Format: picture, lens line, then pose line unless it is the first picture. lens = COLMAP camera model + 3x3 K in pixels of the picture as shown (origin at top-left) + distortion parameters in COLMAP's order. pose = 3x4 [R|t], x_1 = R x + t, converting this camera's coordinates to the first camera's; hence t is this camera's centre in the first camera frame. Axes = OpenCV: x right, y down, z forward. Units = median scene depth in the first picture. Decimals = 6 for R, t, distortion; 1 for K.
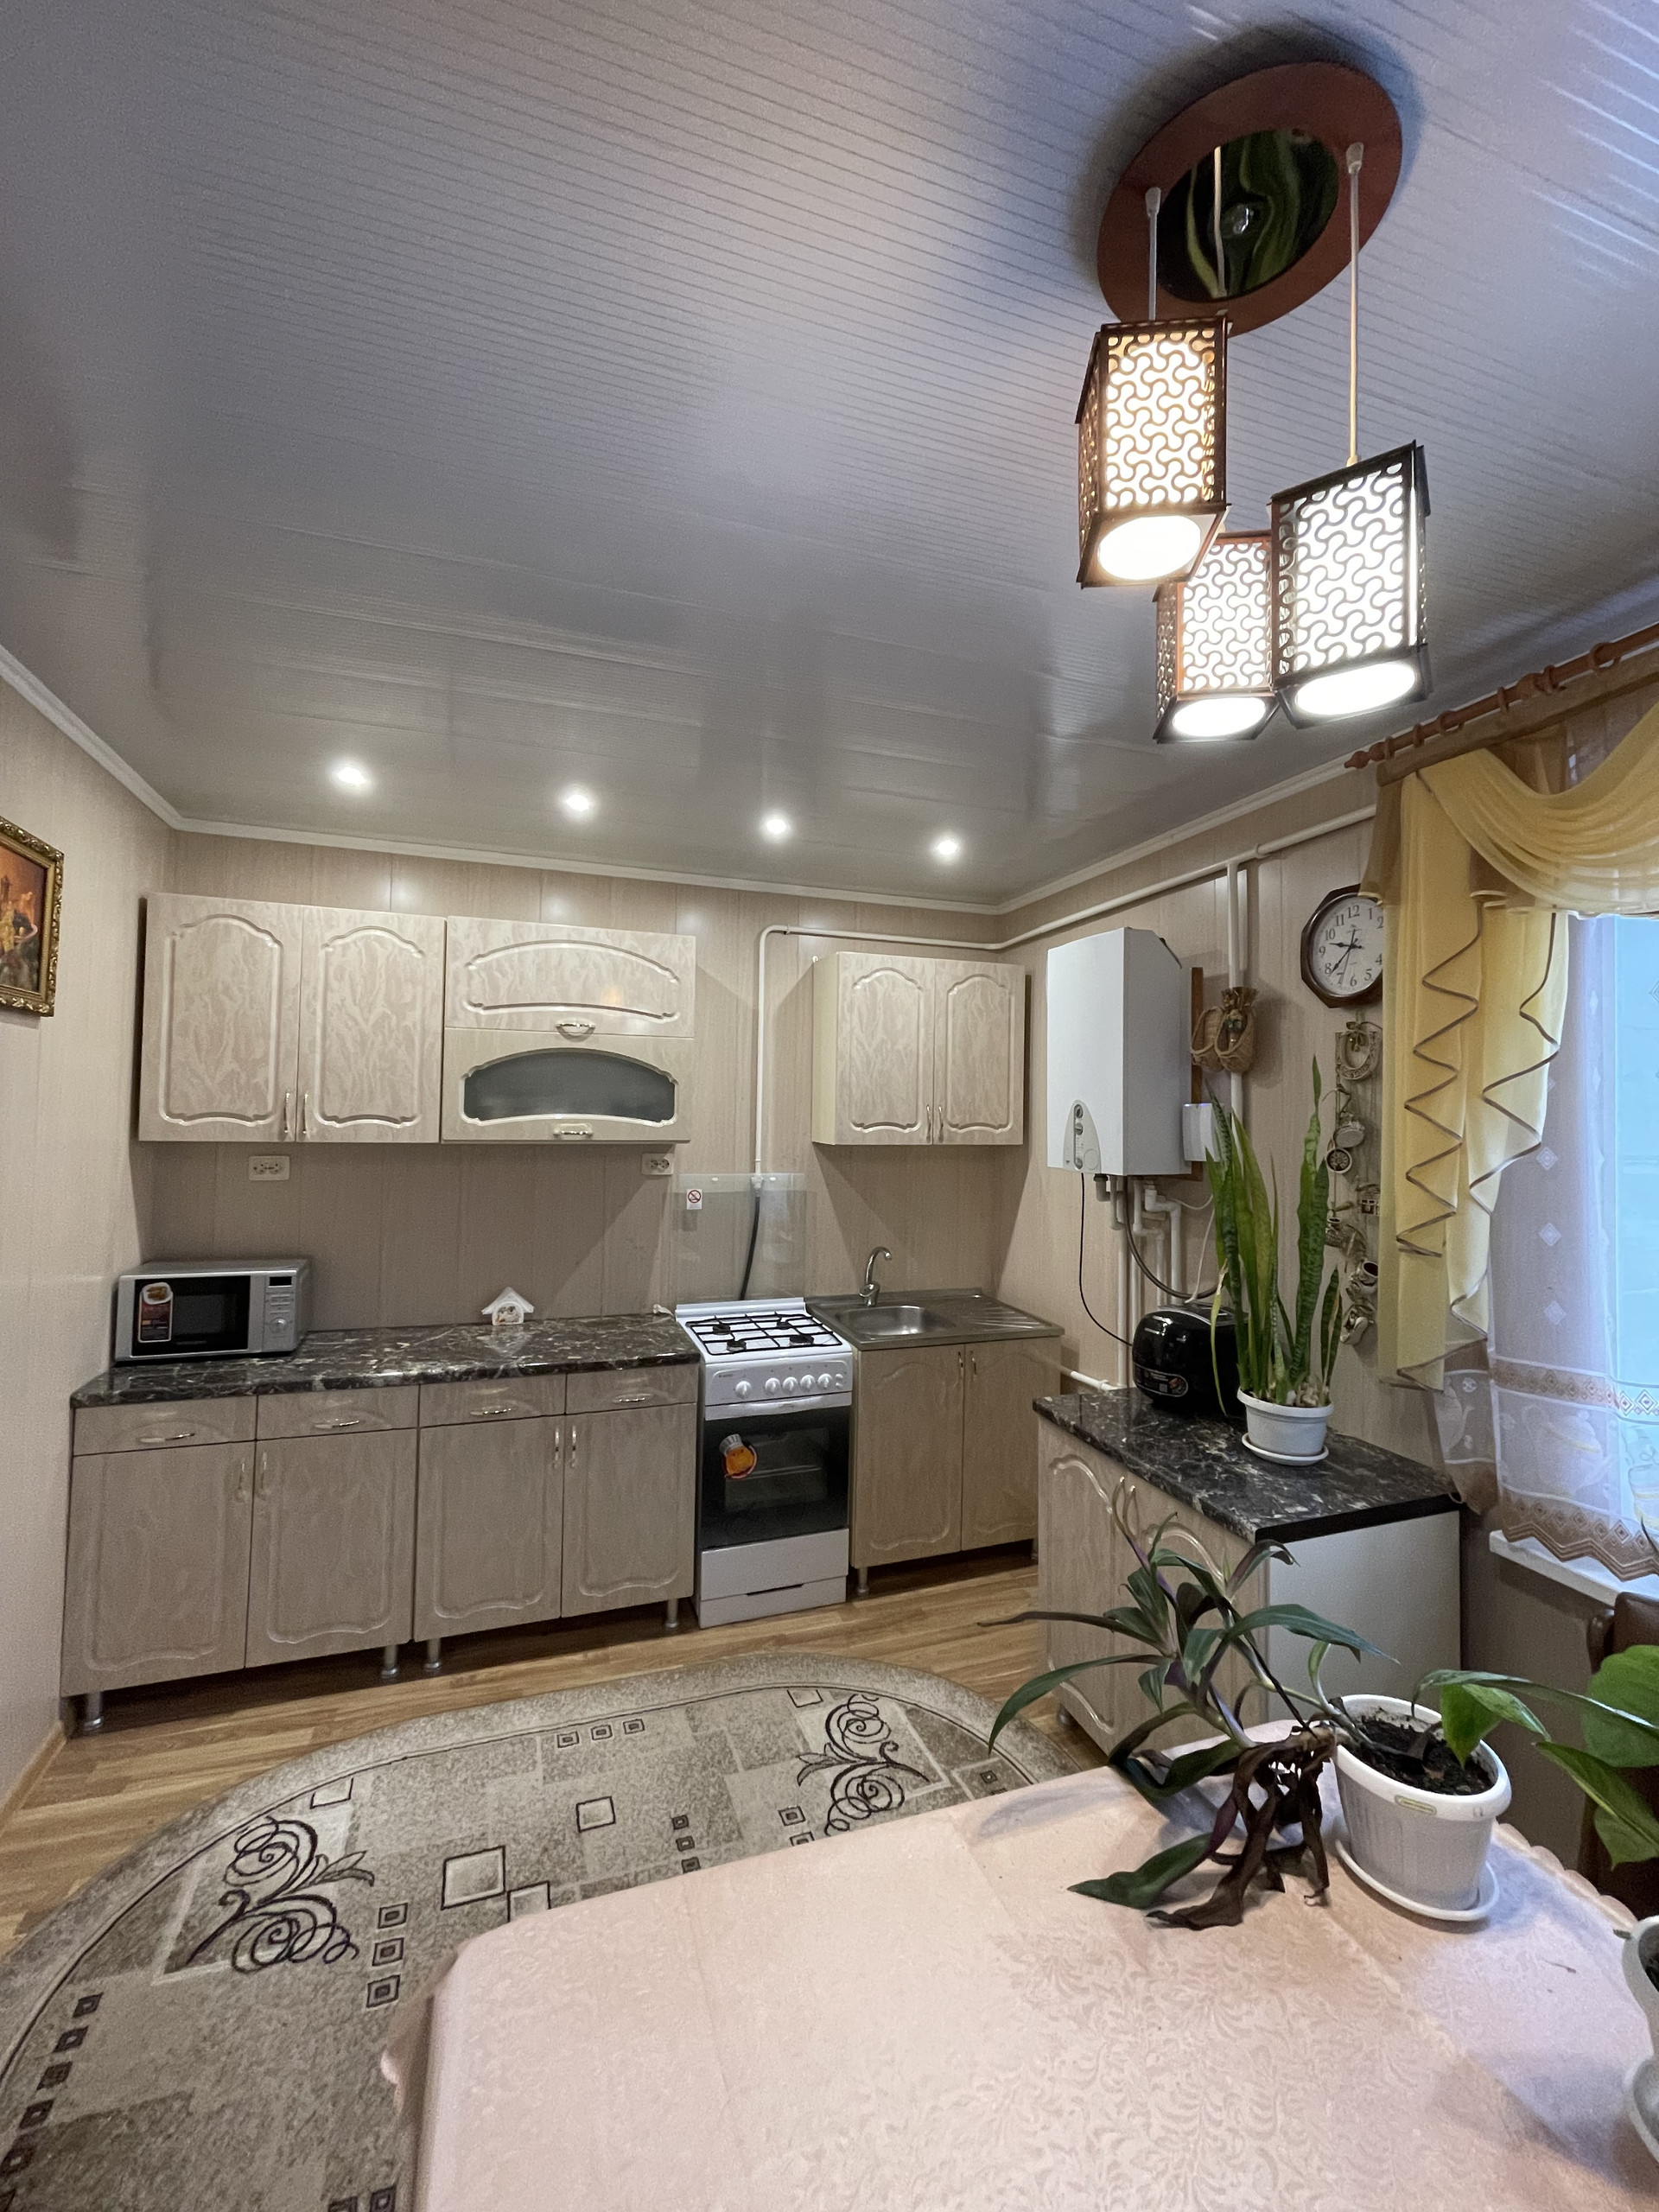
lens RADIAL K [[885.3, 0, 836.9], [0, 885.3, 1096.4], [0, 0, 1]] dist [0.002143, -0.003188]
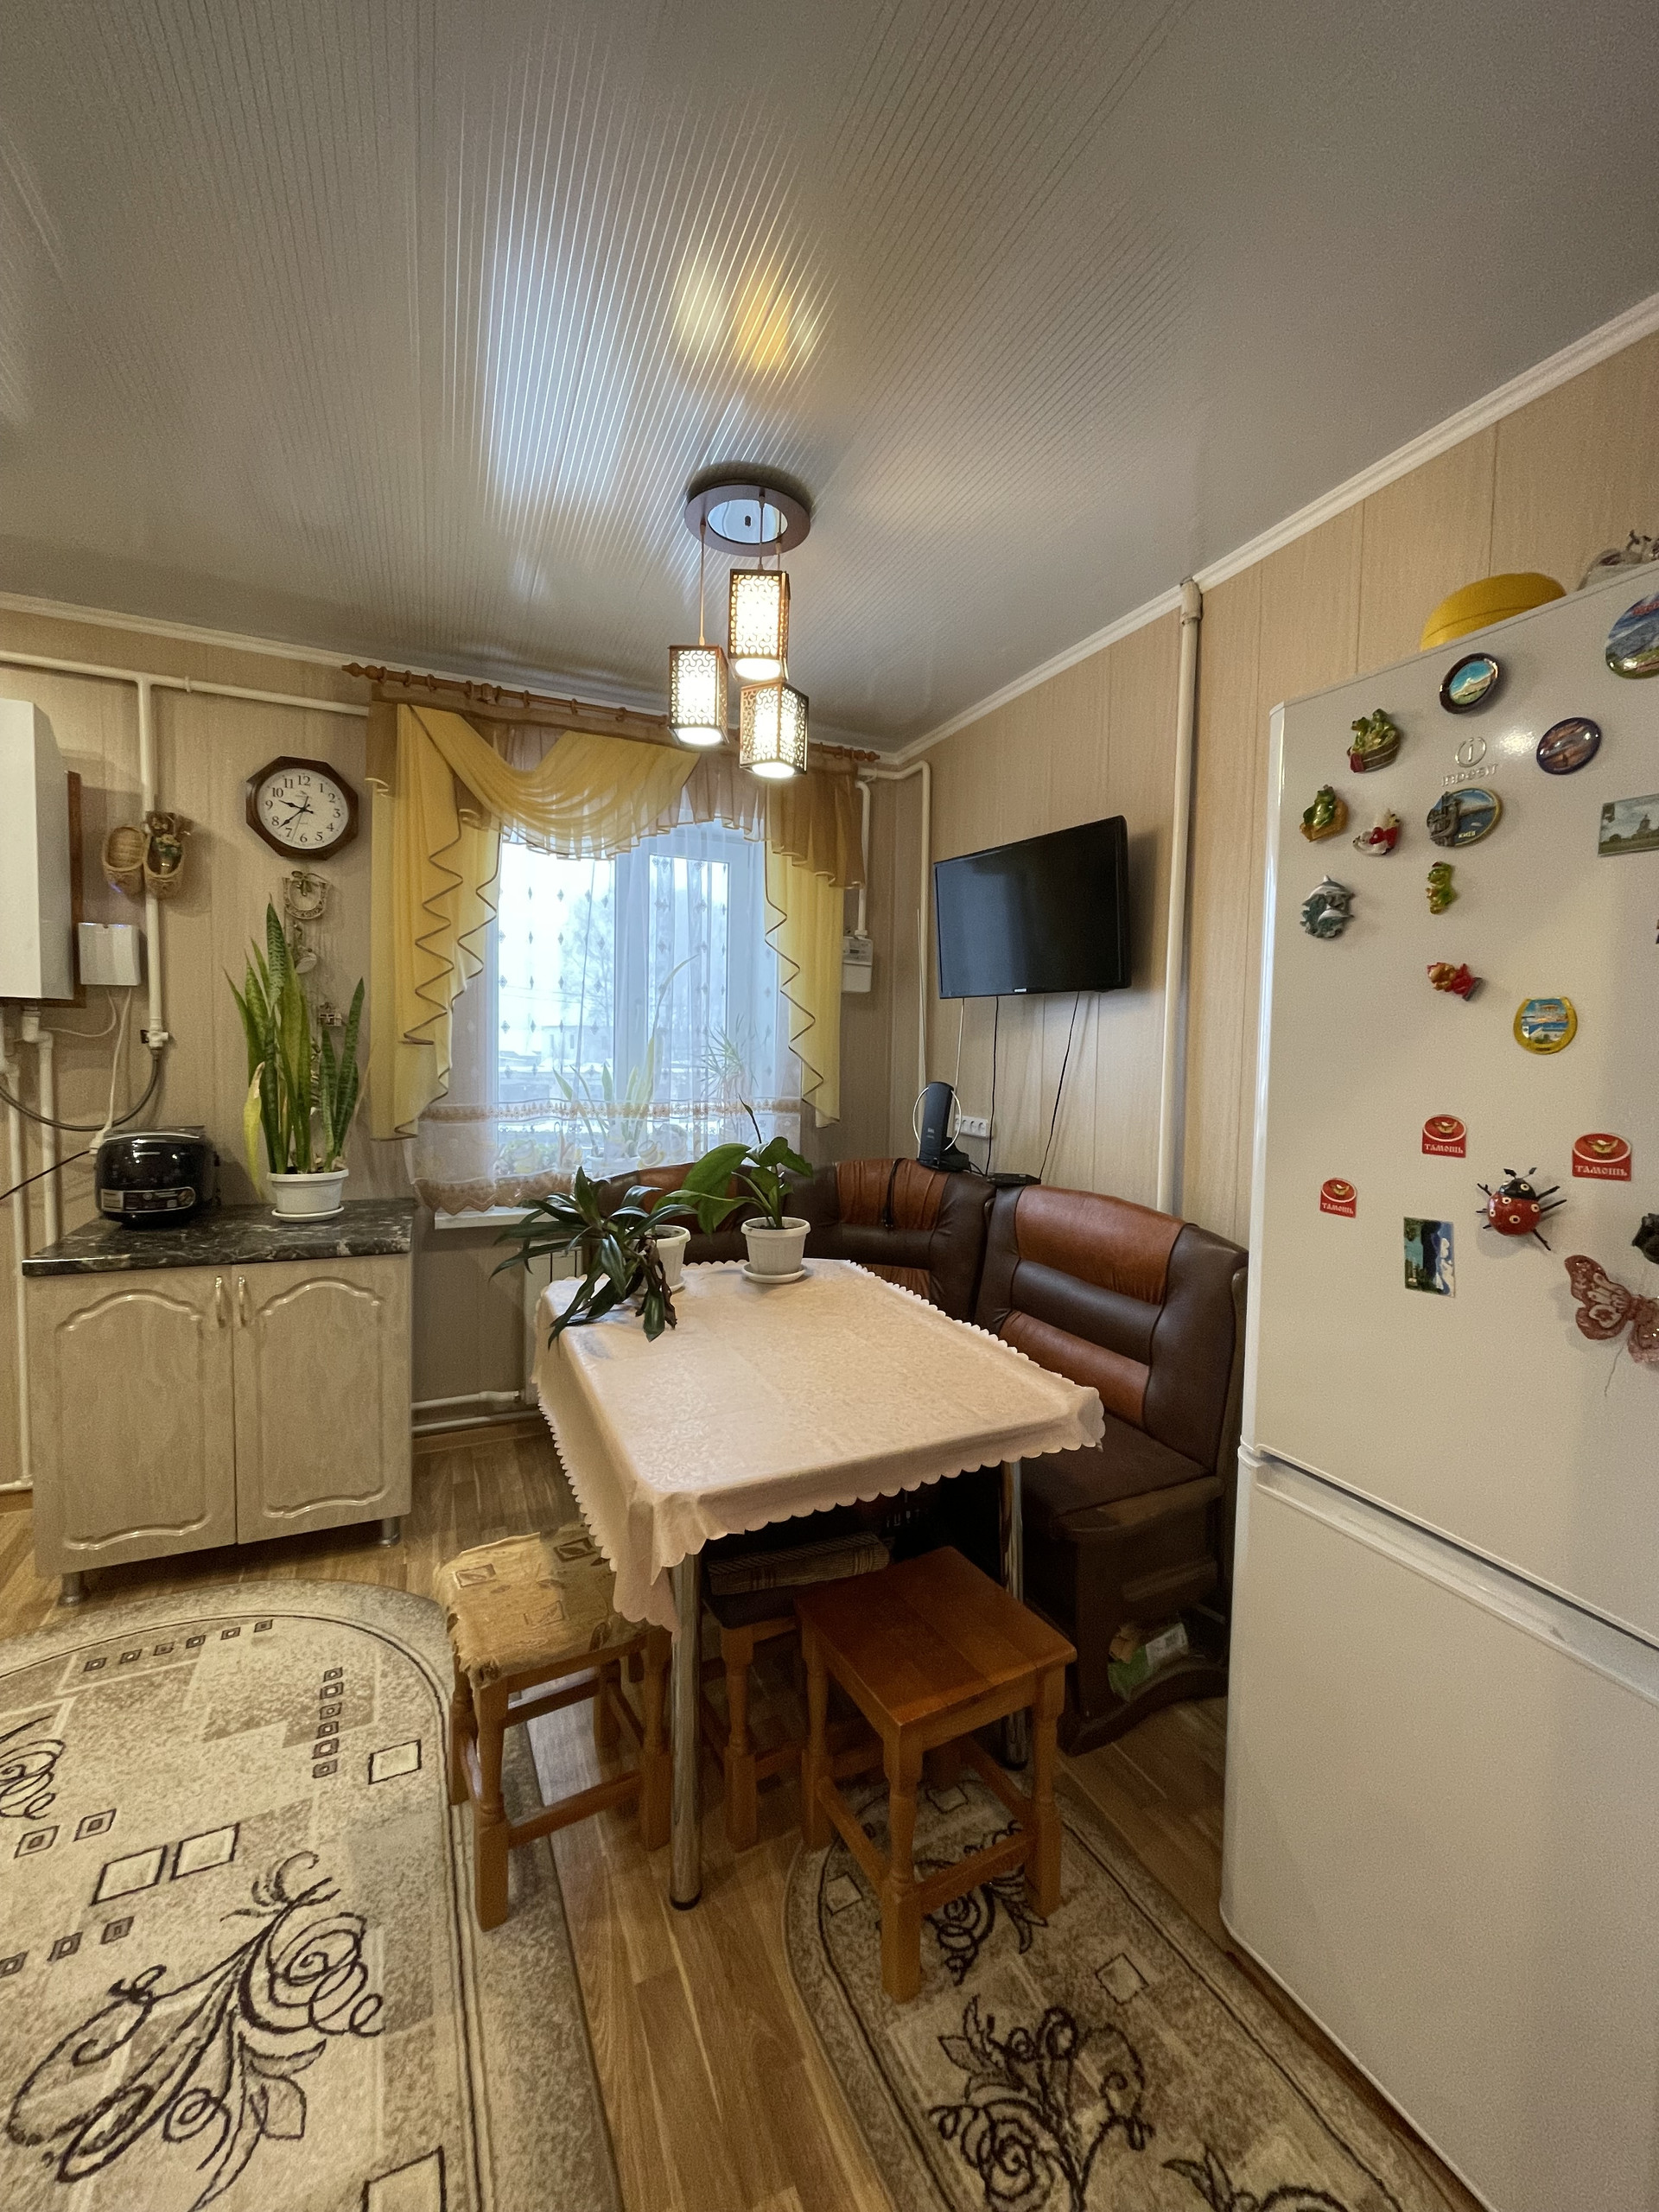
lens RADIAL K [[885.3, 0, 829.2], [0, 885.3, 1090.9], [0, 0, 1]] dist [0.002143, -0.003188]
pose [[-0.092587, -0.076974, 0.992725, -0.652923], [-0.048084, 0.996190, 0.072758, 0.085054], [-0.994543, -0.040998, -0.095936, 0.334128]]
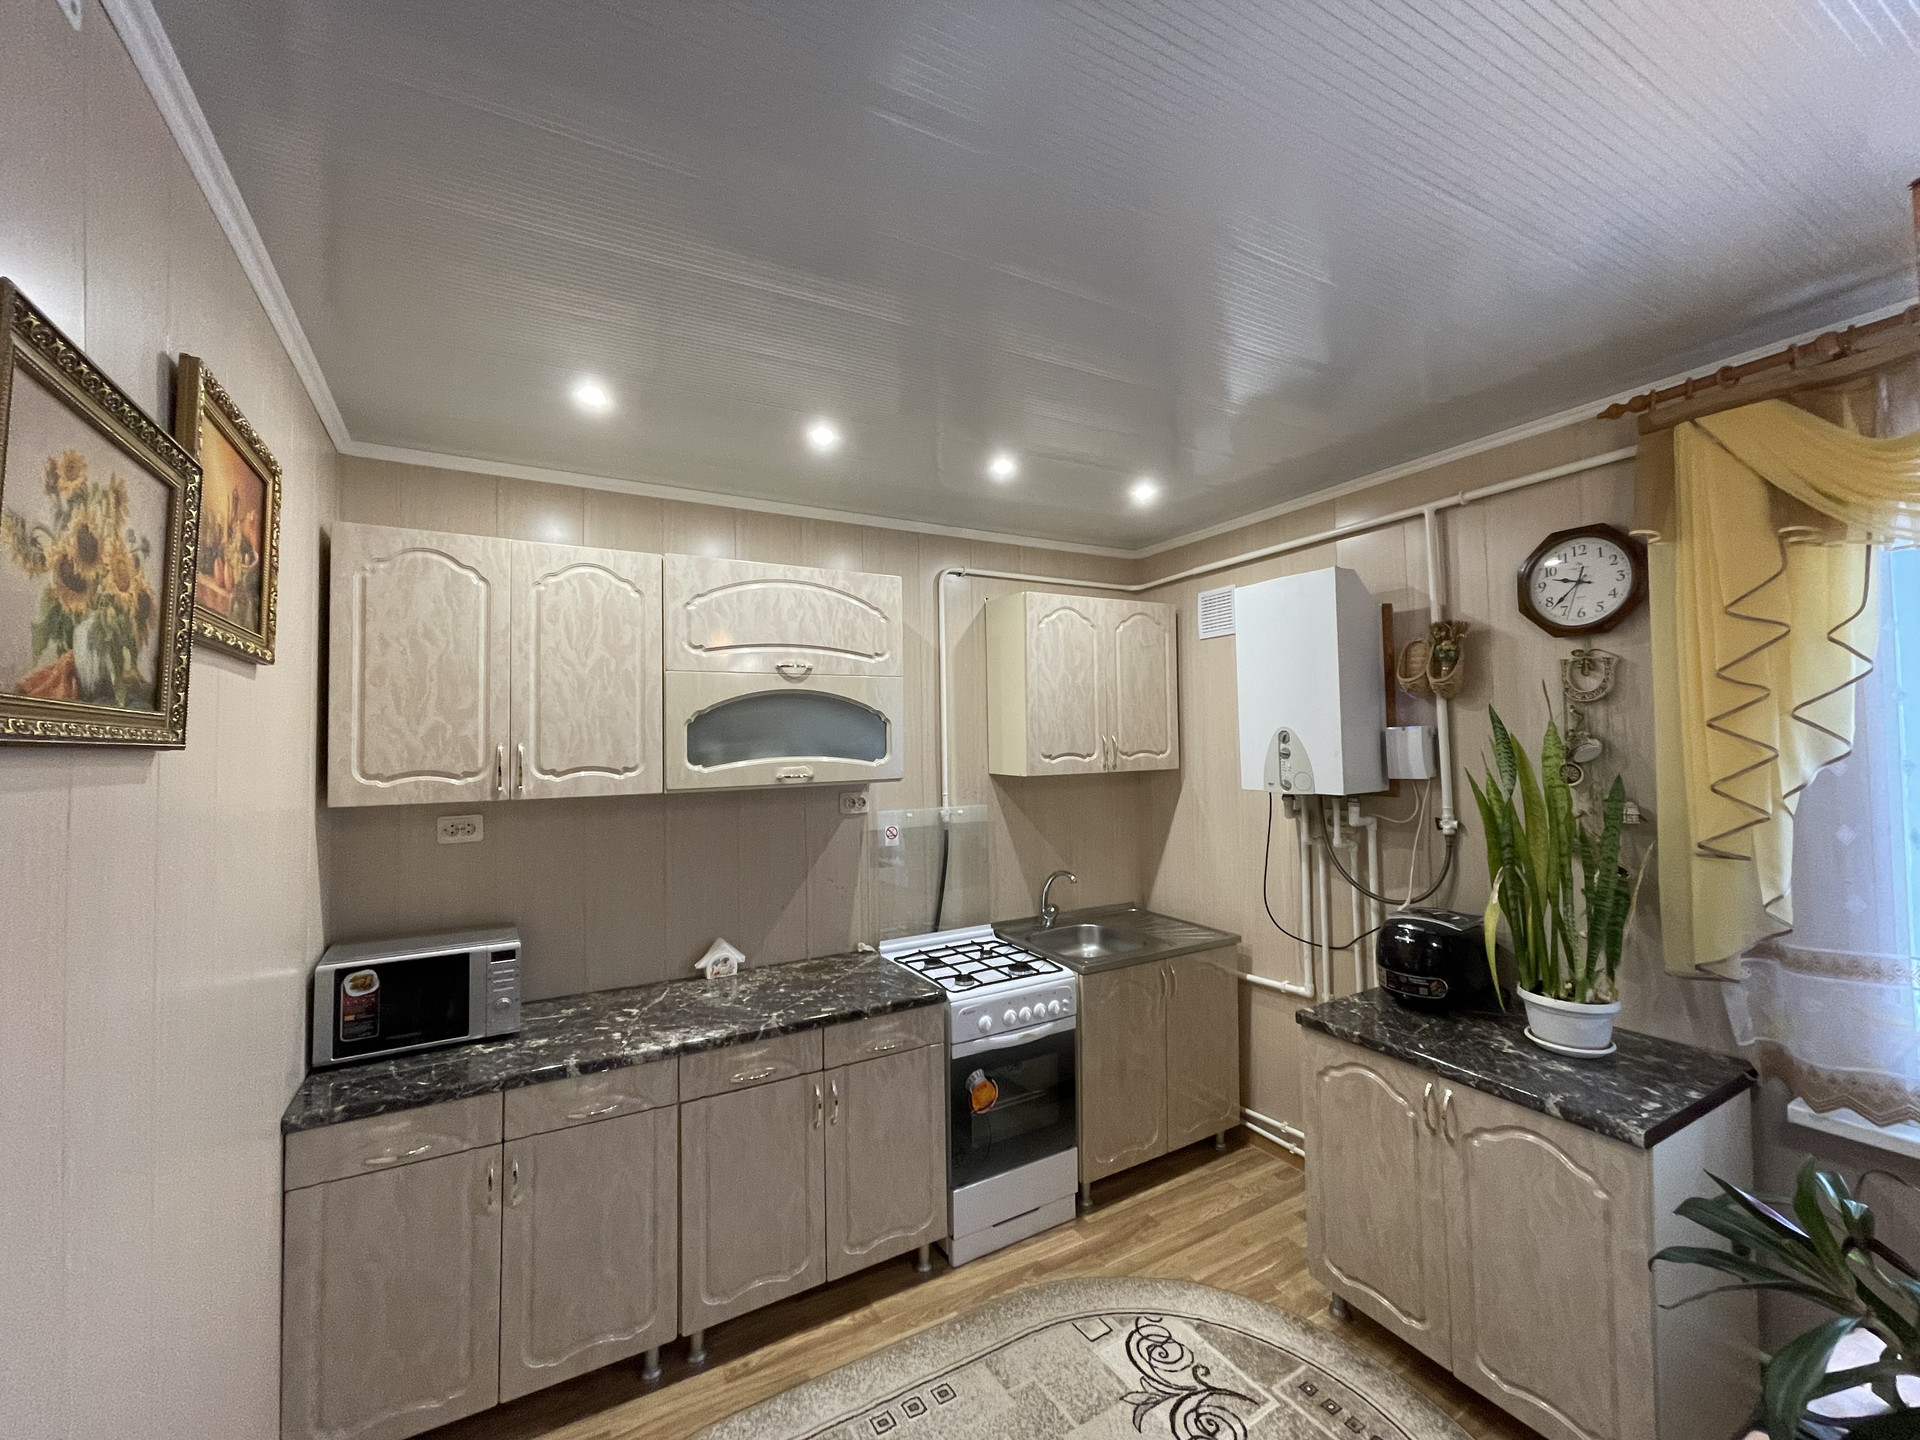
lens RADIAL K [[768.5, 0, 953.8], [0, 768.5, 720.4], [0, 0, 1]] dist [0.002143, -0.003188]
pose [[0.985440, -0.029857, 0.167384, -0.319802], [0.031164, 0.999501, -0.005185, -0.012547], [-0.167146, 0.010325, 0.985878, 0.161490]]
